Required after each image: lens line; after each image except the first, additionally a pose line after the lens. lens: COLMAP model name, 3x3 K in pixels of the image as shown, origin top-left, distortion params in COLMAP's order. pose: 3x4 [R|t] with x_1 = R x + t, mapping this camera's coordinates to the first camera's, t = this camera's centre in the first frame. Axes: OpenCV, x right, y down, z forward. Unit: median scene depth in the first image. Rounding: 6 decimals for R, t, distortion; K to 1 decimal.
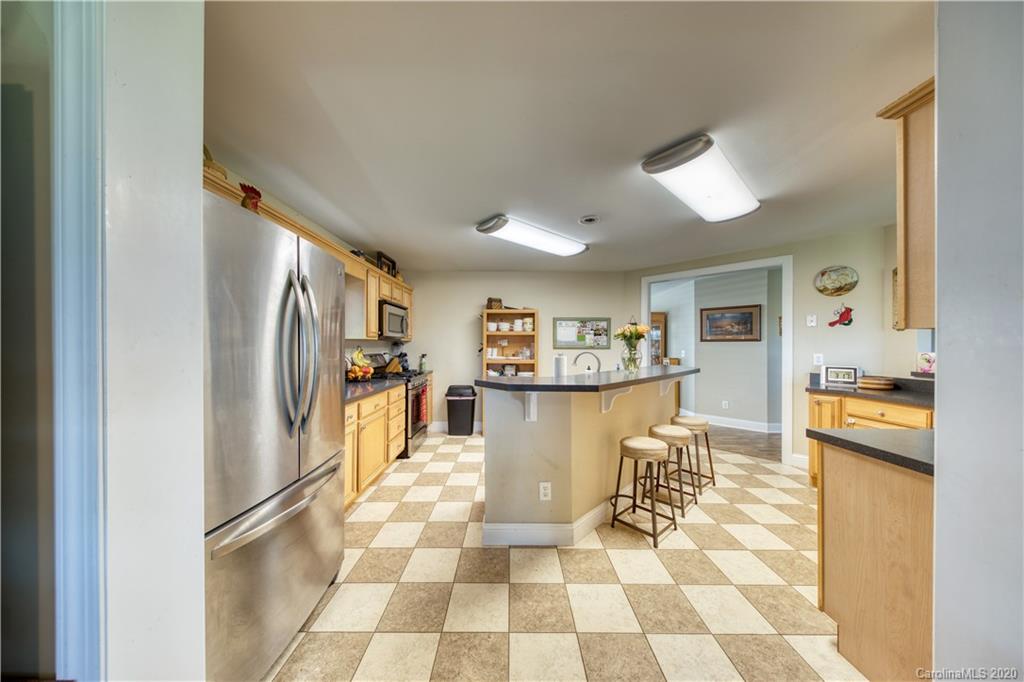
lens RADIAL K [[326.1, 0, 507.4], [0, 326.1, 343.3], [0, 0, 1]] dist [0.008995, -0.002425]
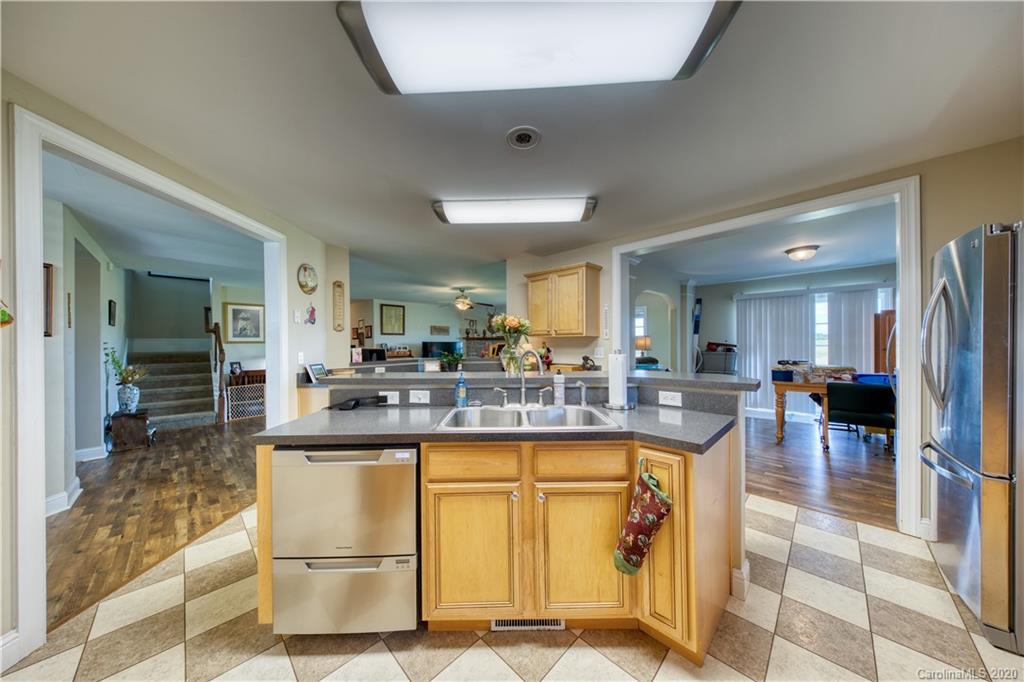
lens RADIAL K [[326.1, 0, 507.4], [0, 326.1, 344.7], [0, 0, 1]] dist [0.008995, -0.002425]
pose [[-0.708748, 0.000705, 0.705461, -0.138242], [0.000346, 1.000000, -0.000652, 0.011413], [-0.705461, -0.000218, -0.708748, 1.272473]]
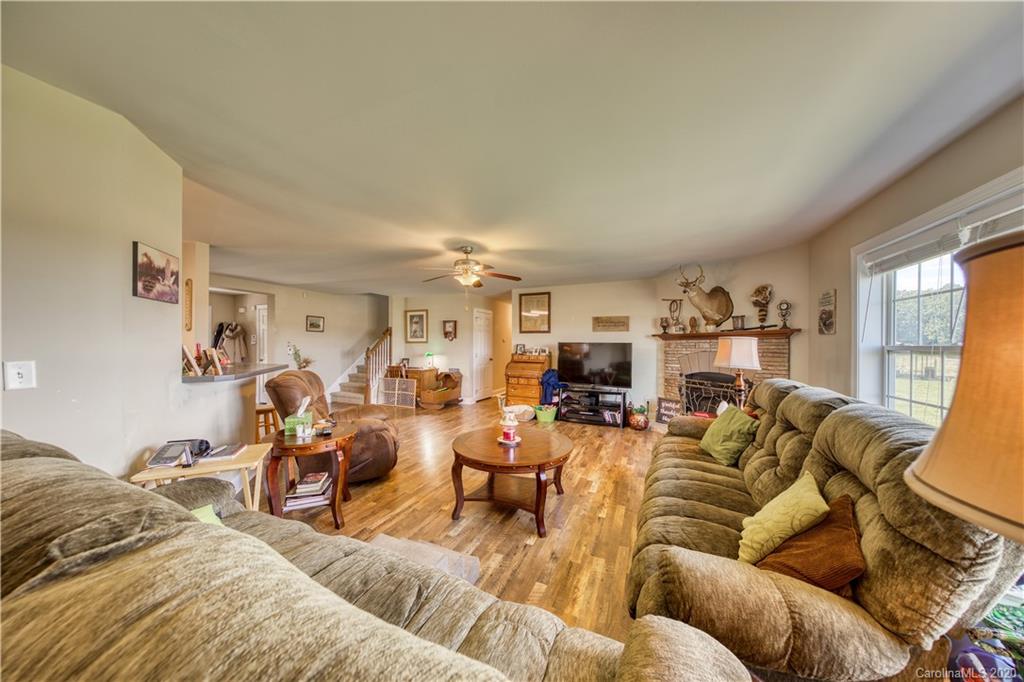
lens RADIAL K [[326.1, 0, 508.4], [0, 326.1, 346.9], [0, 0, 1]] dist [0.008995, -0.002425]
pose [[0.389405, -0.007188, 0.921039, 0.473525], [-0.010142, 0.999875, 0.012091, -0.006940], [-0.921011, -0.014050, 0.389283, -0.502586]]
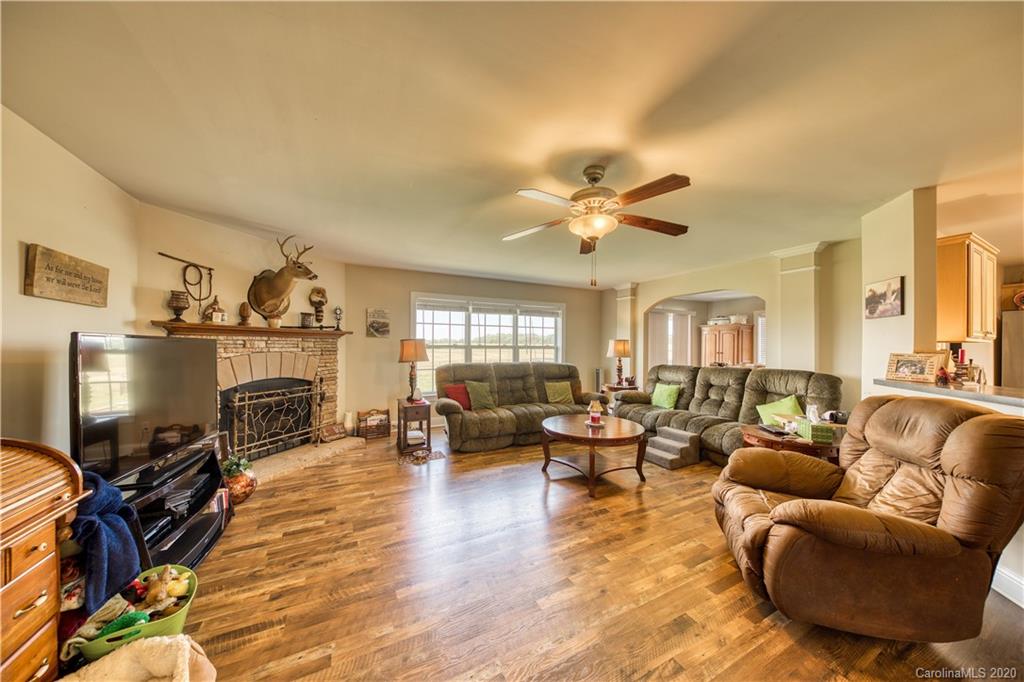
lens RADIAL K [[326.1, 0, 509.4], [0, 326.1, 354.2], [0, 0, 1]] dist [0.008995, -0.002425]
pose [[-0.889521, 0.002889, -0.456885, 1.863103], [-0.006406, 0.999803, 0.018795, 0.001863], [0.456849, 0.019645, -0.889327, 0.548760]]
